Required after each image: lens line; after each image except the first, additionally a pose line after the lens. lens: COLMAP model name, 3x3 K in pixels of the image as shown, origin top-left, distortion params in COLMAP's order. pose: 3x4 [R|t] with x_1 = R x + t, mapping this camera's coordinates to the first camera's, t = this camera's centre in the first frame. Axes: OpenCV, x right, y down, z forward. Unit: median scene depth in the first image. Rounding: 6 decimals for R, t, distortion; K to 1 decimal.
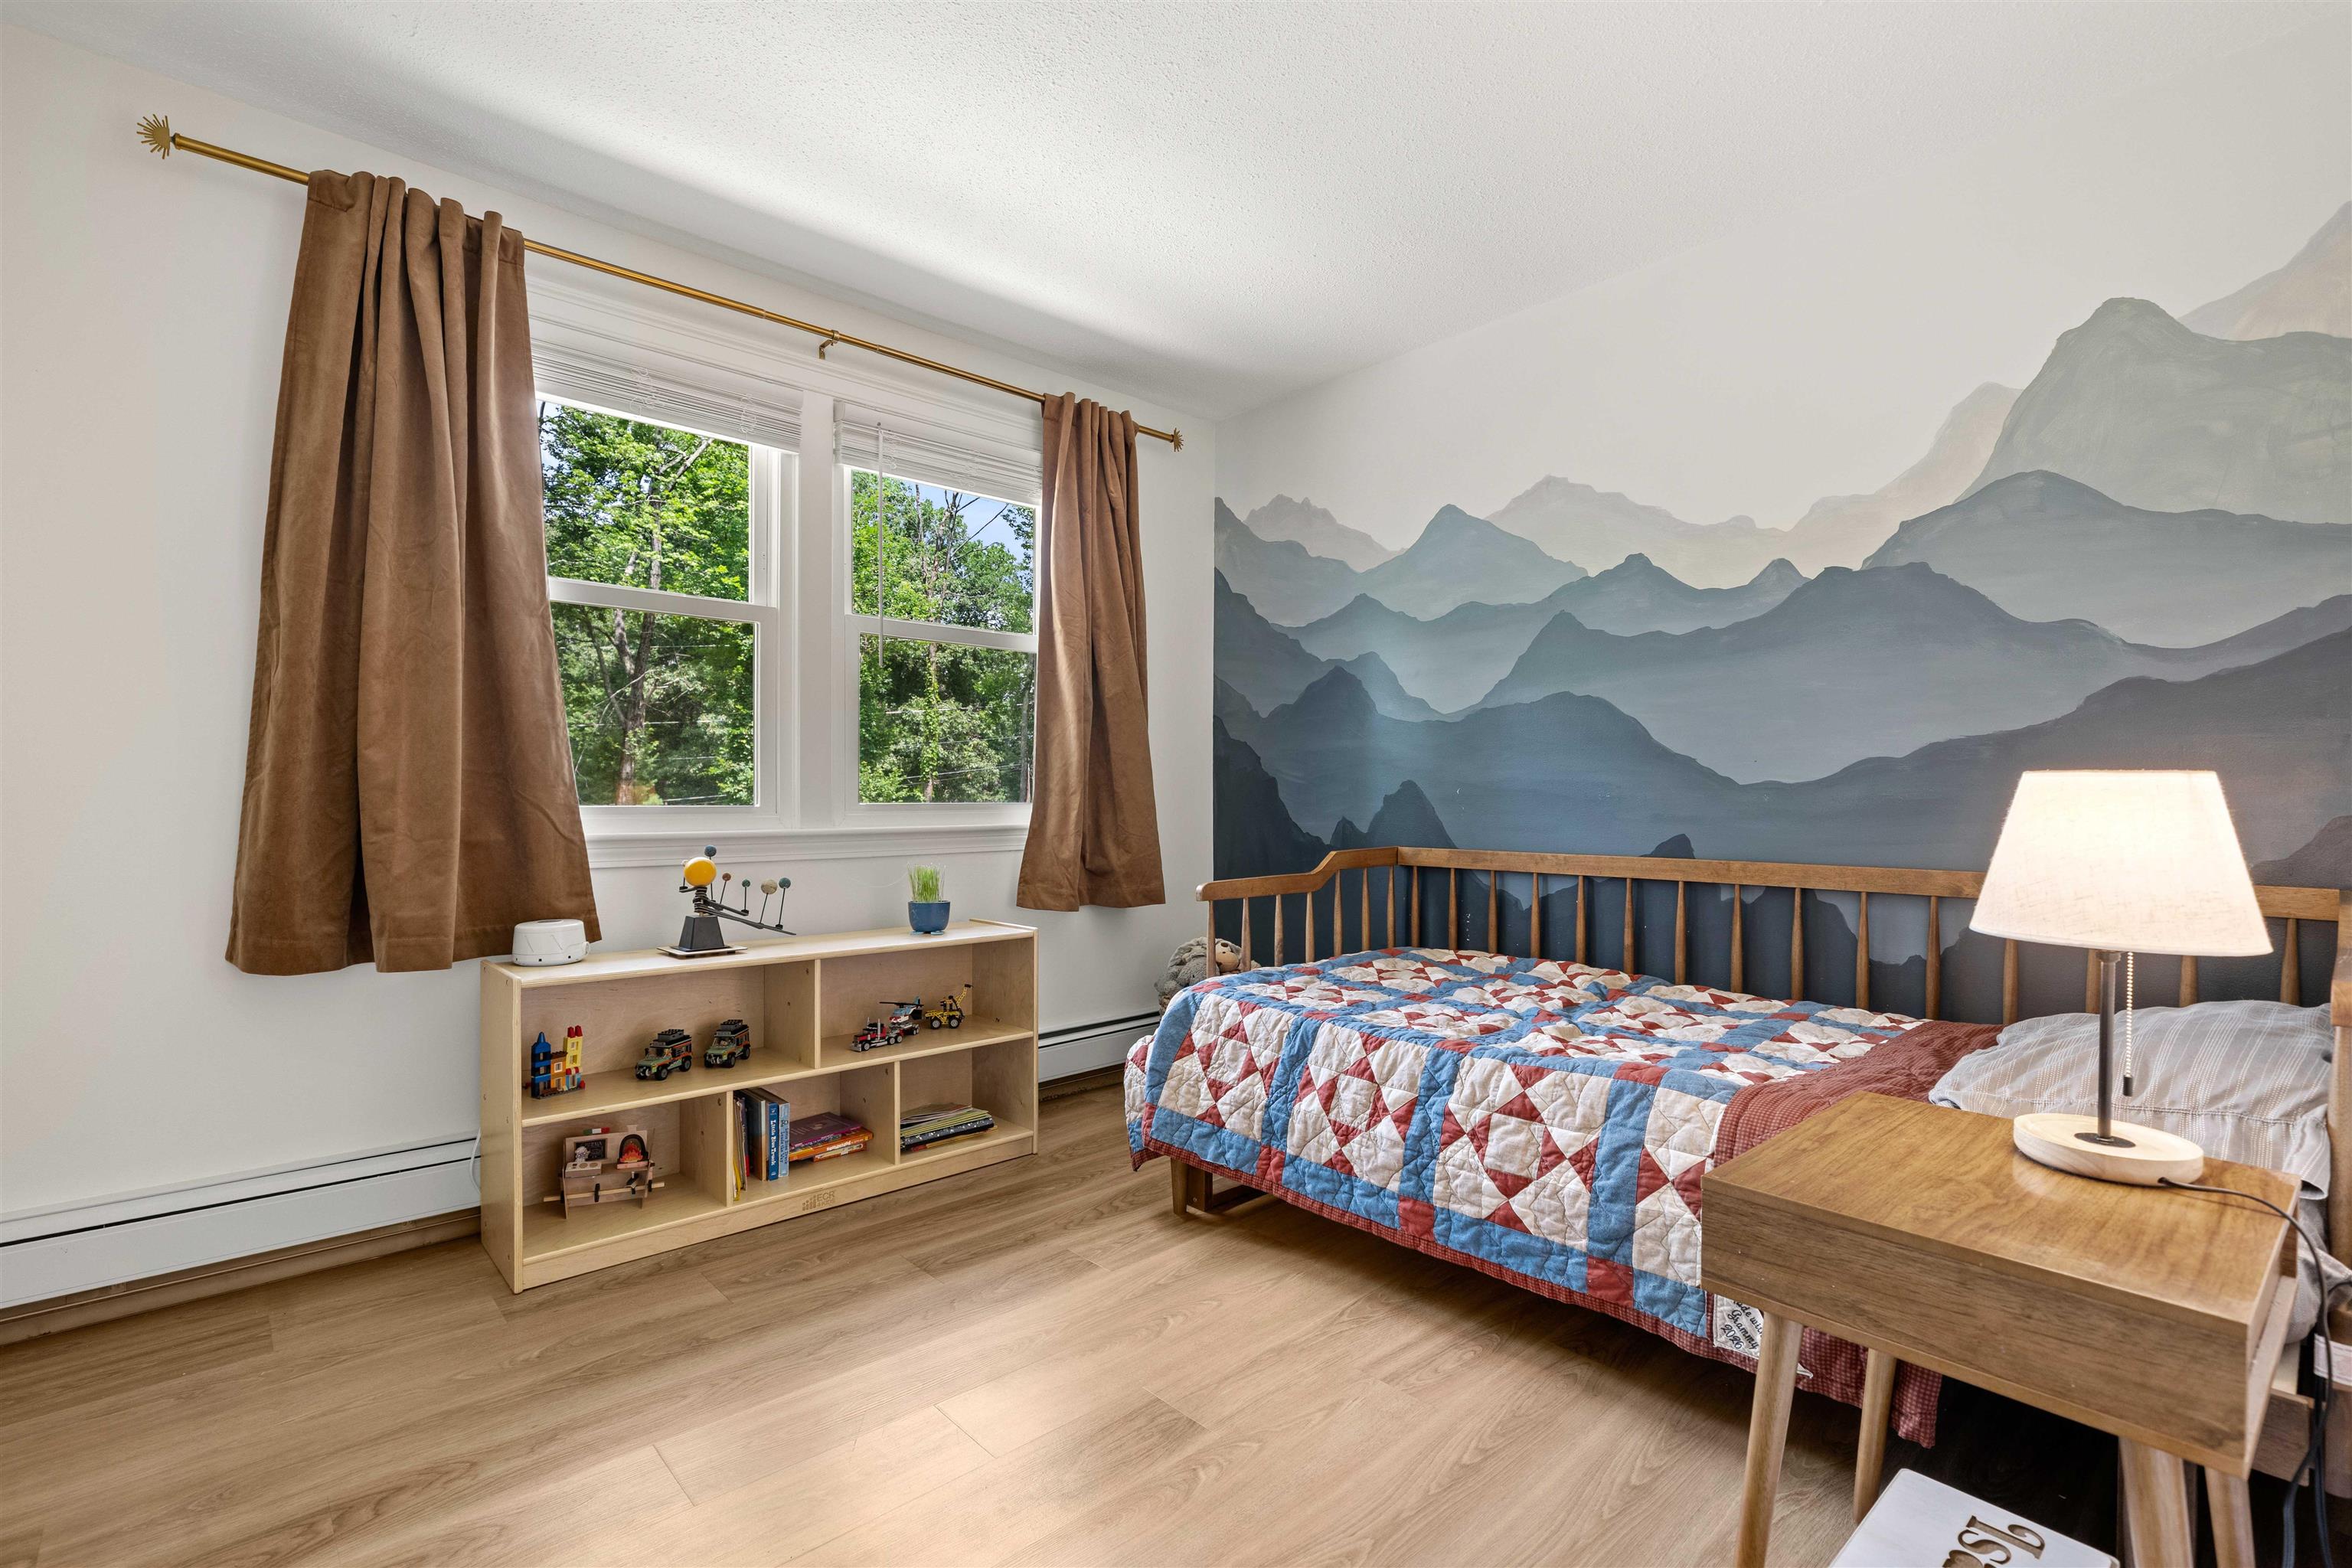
lens RADIAL K [[1048.2, 0, 1154.9], [0, 1048.2, 804.2], [0, 0, 1]] dist [0.000126, -0.000952]
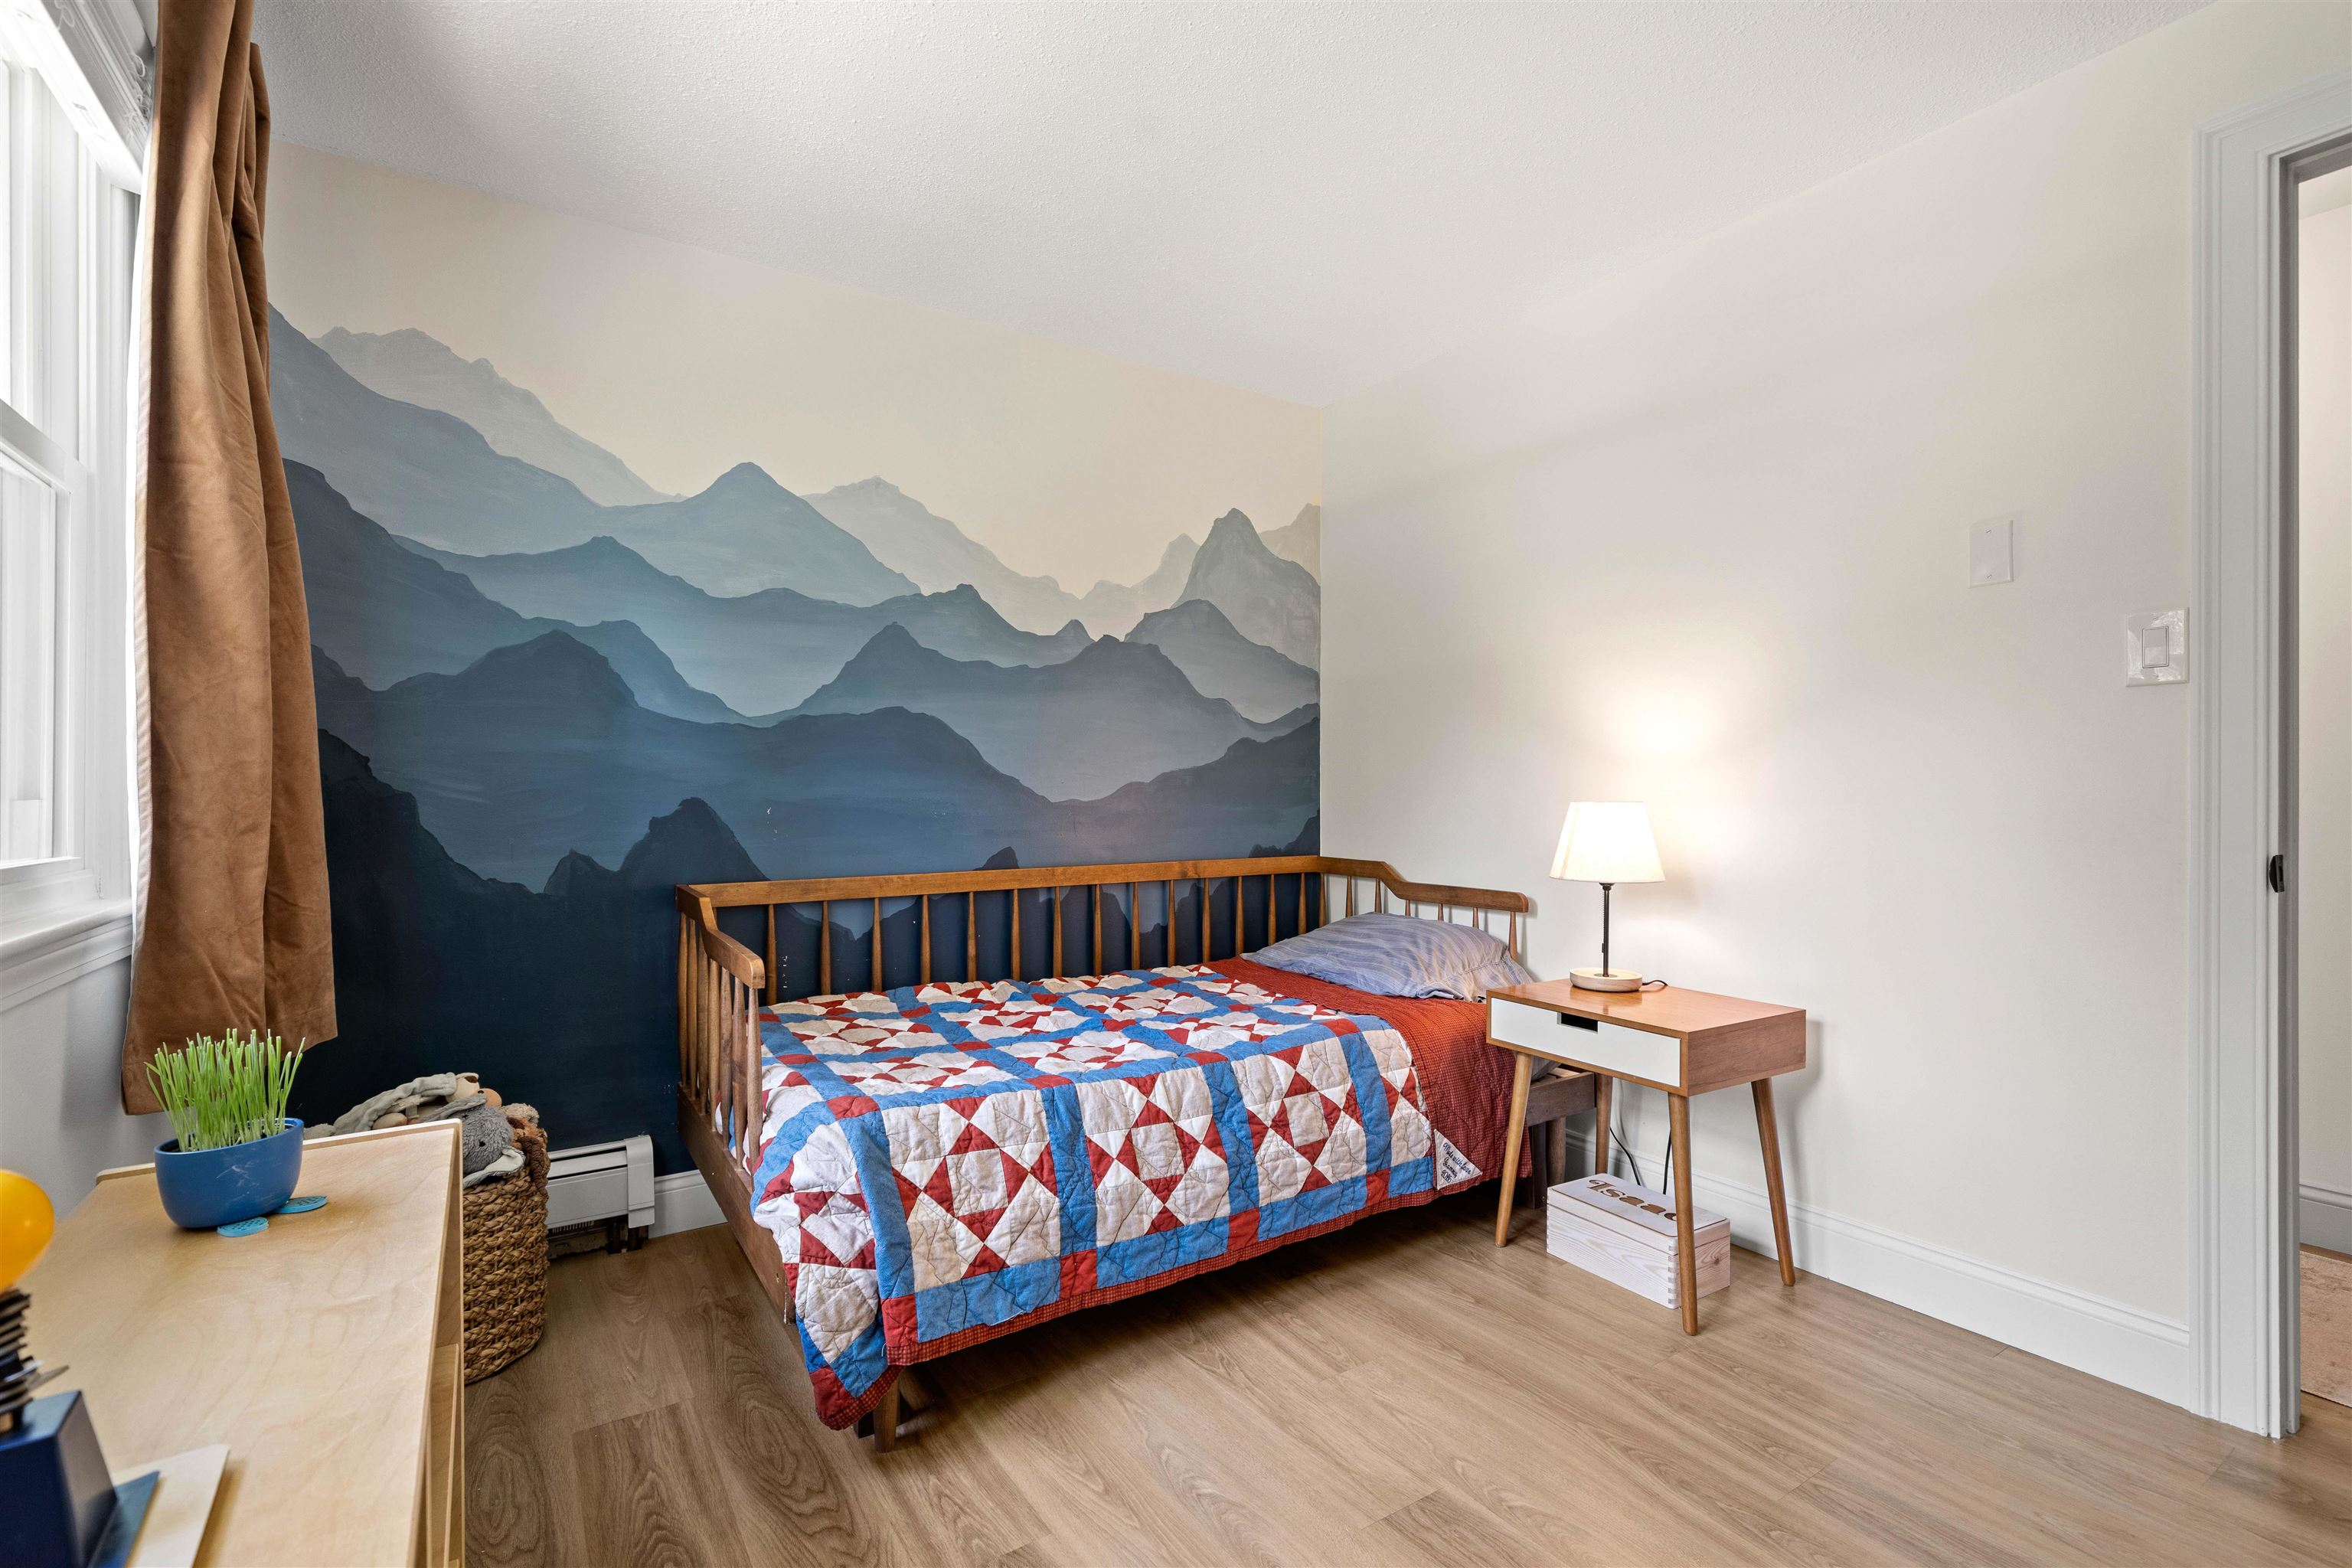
lens RADIAL K [[1048.2, 0, 1157.3], [0, 1048.2, 787.0], [0, 0, 1]] dist [0.000126, -0.000952]
pose [[0.163786, 0.005015, 0.986483, -0.659660], [0.015271, 0.999854, -0.007618, -0.028207], [-0.986378, 0.016312, 0.163685, 0.764930]]
